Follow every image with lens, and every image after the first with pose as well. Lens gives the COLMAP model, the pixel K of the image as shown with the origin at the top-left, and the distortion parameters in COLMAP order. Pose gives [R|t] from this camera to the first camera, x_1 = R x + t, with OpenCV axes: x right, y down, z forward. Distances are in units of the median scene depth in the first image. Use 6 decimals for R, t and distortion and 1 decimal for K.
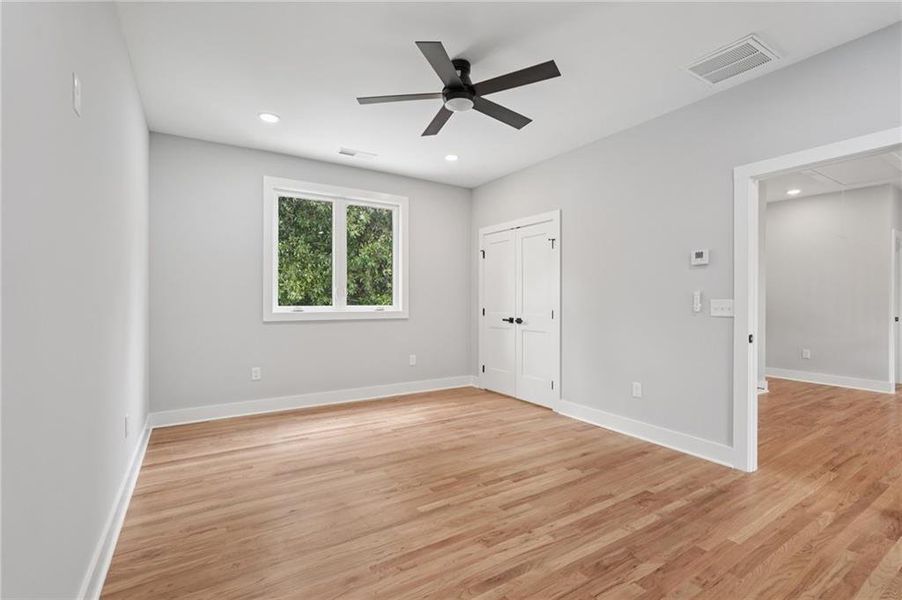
lens RADIAL K [[407.0, 0, 453.5], [0, 407.0, 305.7], [0, 0, 1]] dist [-0.007438, 0.003108]
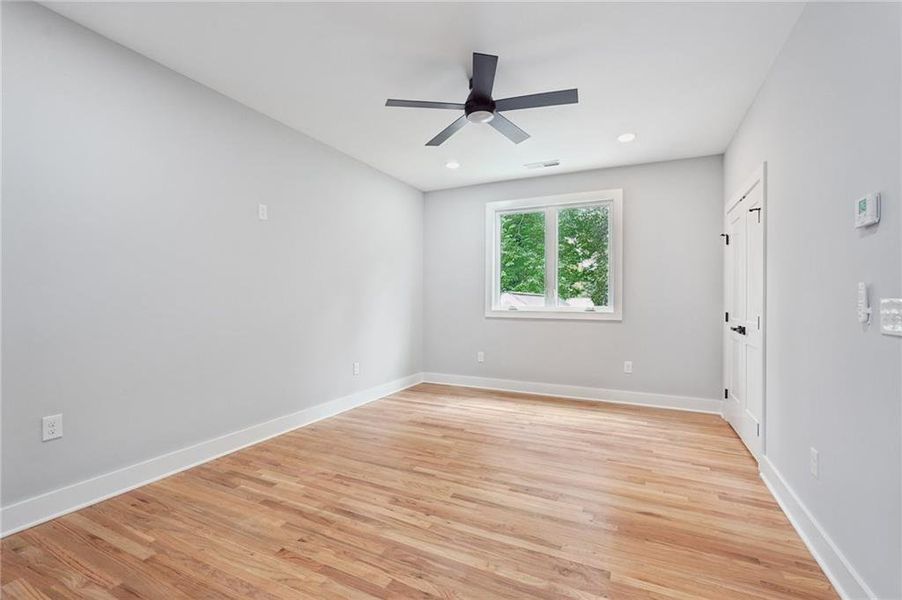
lens RADIAL K [[407.0, 0, 457.0], [0, 407.0, 300.3], [0, 0, 1]] dist [-0.007438, 0.003108]
pose [[0.525226, 0.001726, -0.850961, 0.760427], [-0.016603, 0.999828, -0.008220, -0.001665], [0.850801, 0.018446, 0.525164, 0.327178]]
